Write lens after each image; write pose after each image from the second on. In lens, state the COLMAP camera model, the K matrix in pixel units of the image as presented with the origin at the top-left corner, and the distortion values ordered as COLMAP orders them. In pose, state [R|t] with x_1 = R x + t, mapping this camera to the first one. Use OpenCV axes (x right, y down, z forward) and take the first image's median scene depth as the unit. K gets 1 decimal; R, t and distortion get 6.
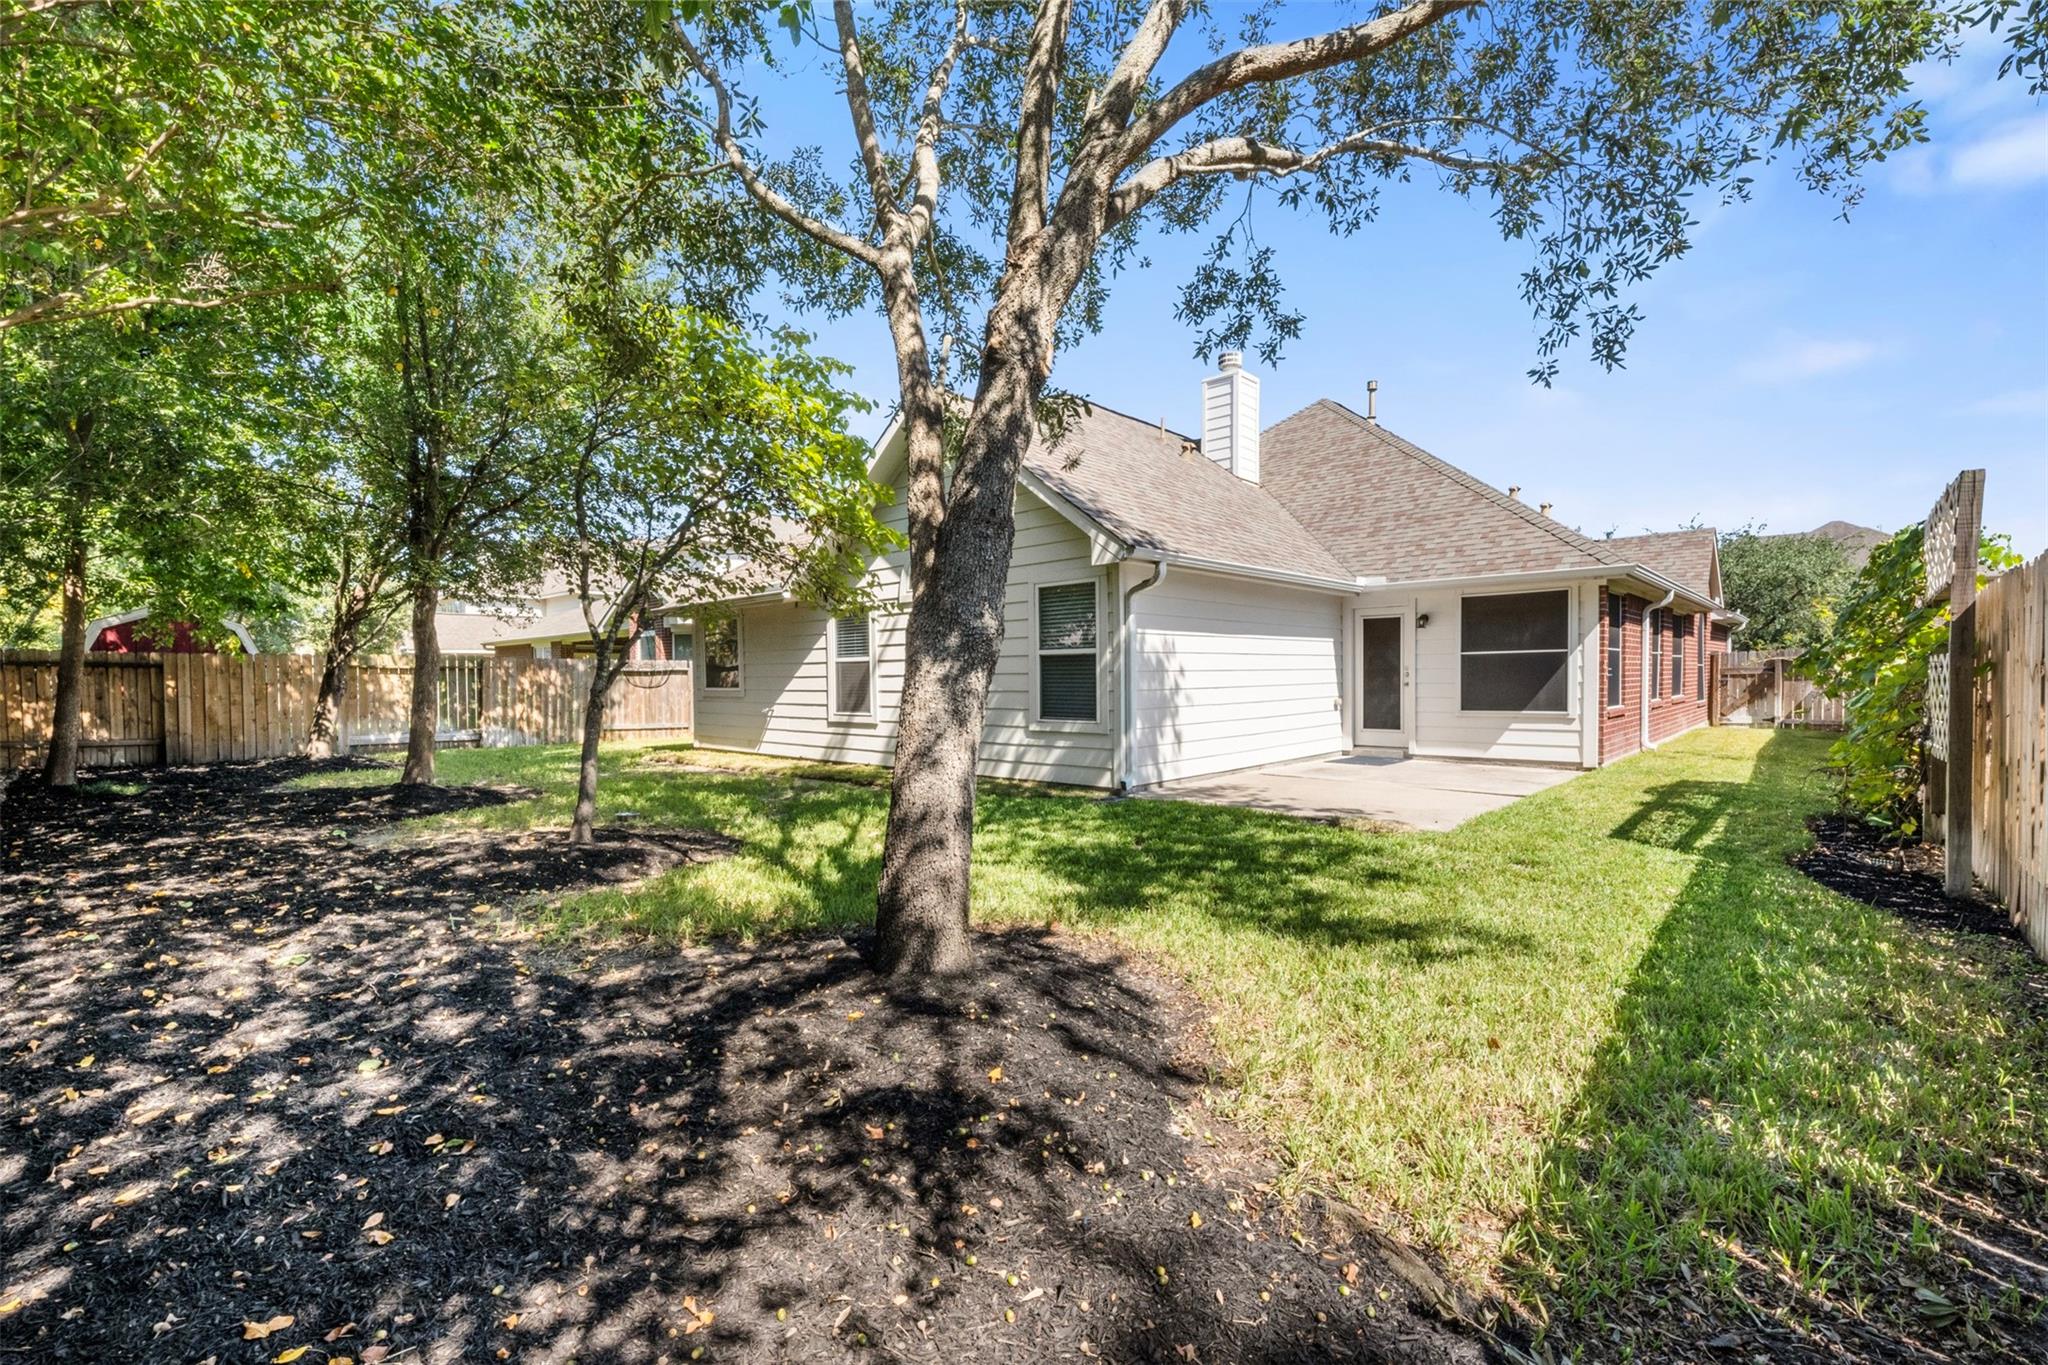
lens RADIAL K [[826.4, 0, 1013.0], [0, 826.4, 690.0], [0, 0, 1]] dist [0.001255, 0.000027]
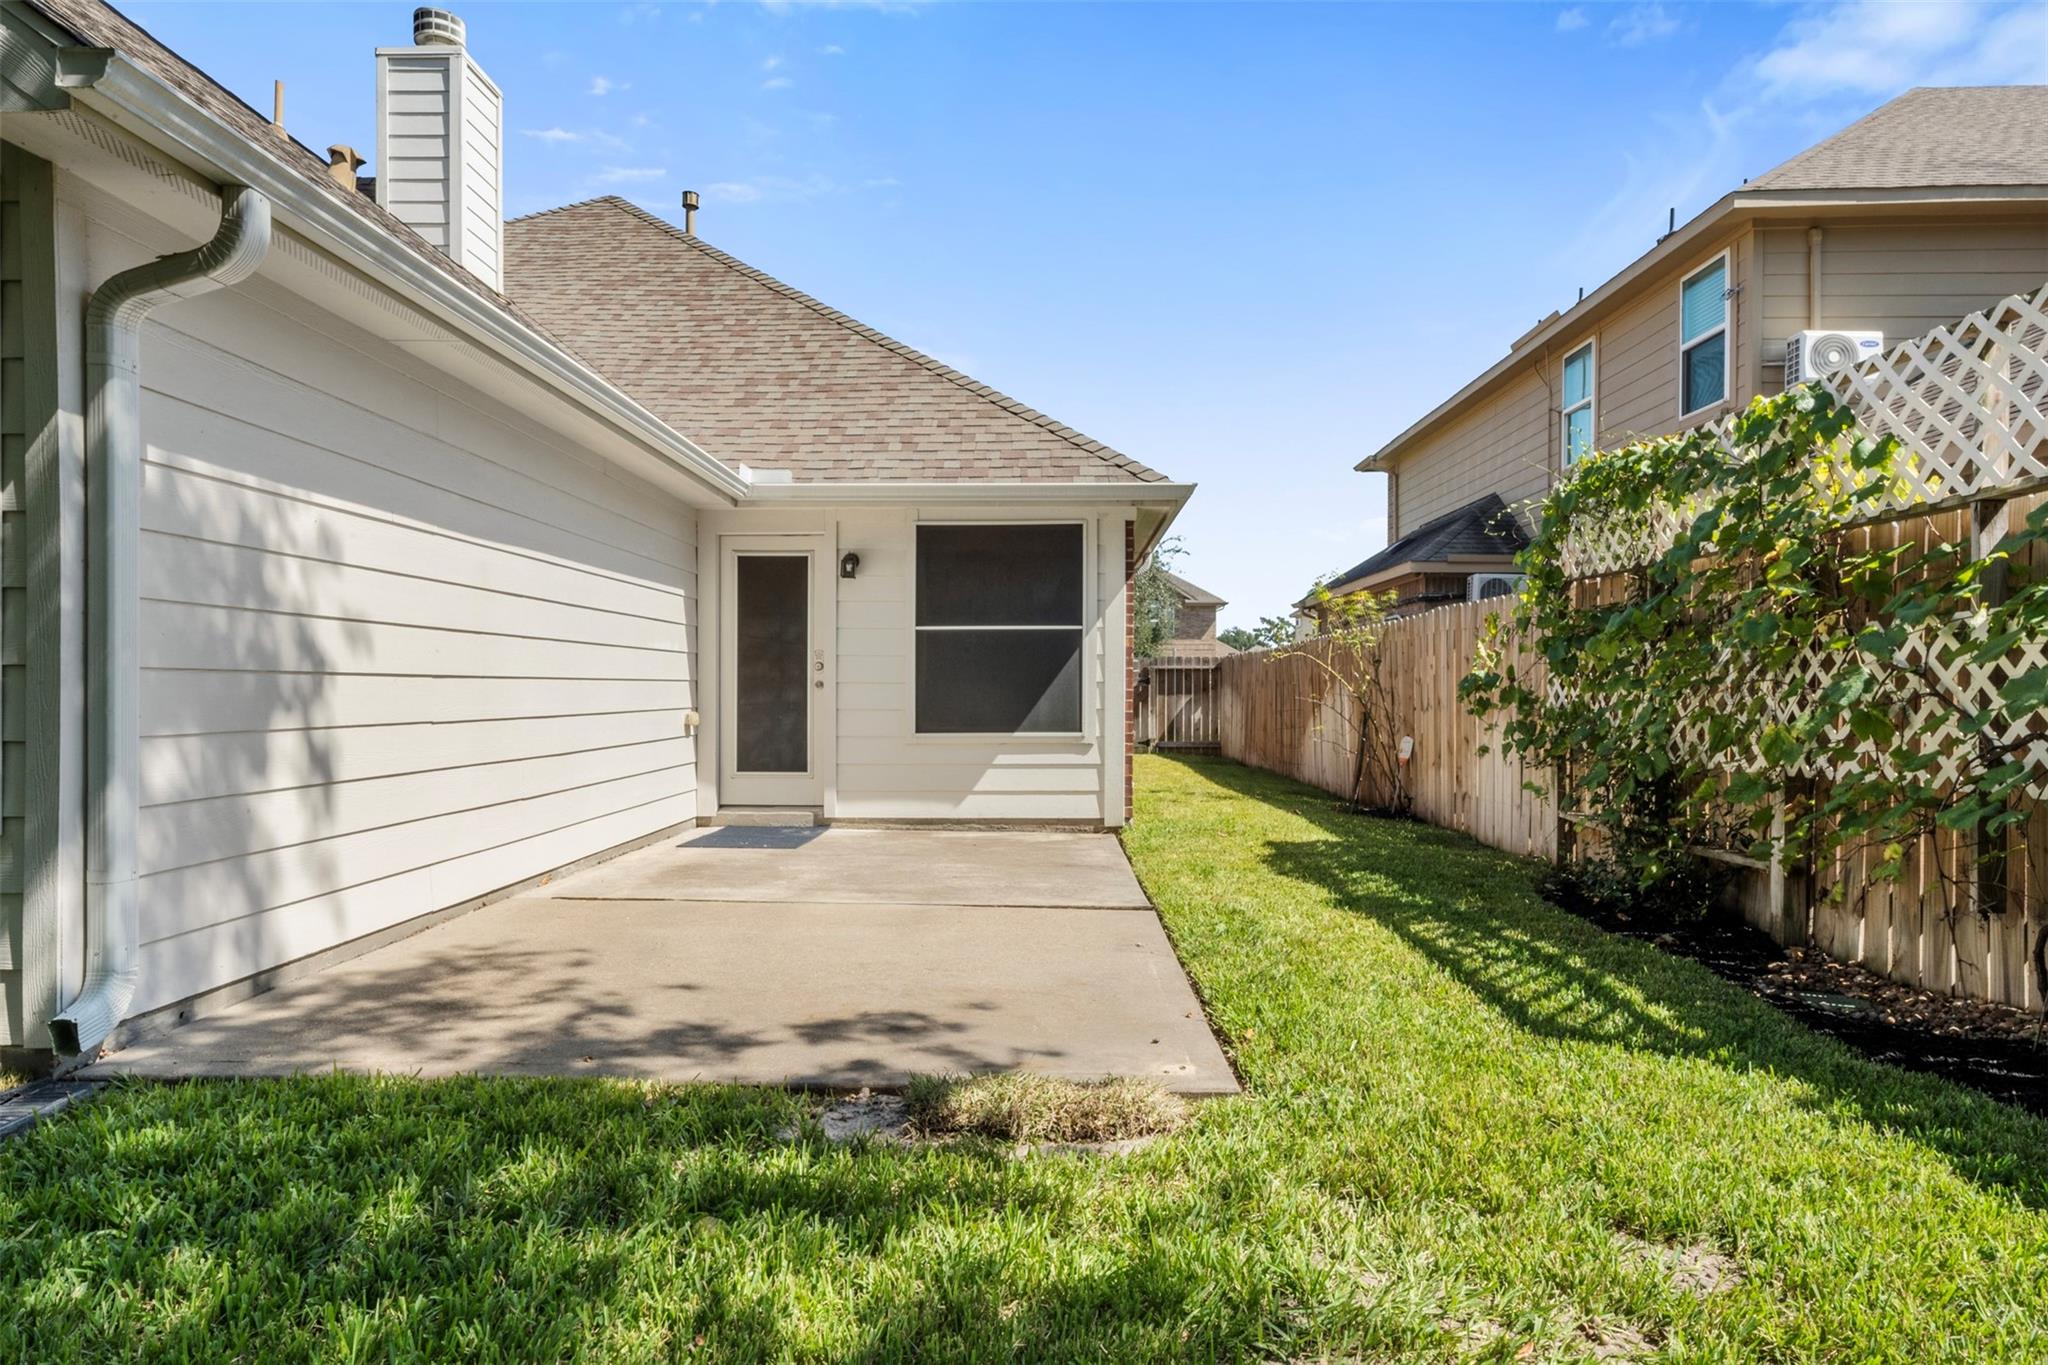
lens RADIAL K [[1183.3, 0, 1015.4], [0, 1183.3, 690.6], [0, 0, 1]] dist [0.027034, 0.000753]
pose [[0.748366, 0.011517, 0.663186, 0.073361], [0.001721, 0.999812, -0.019305, 0.011823], [-0.663283, 0.015588, 0.748206, 0.366473]]
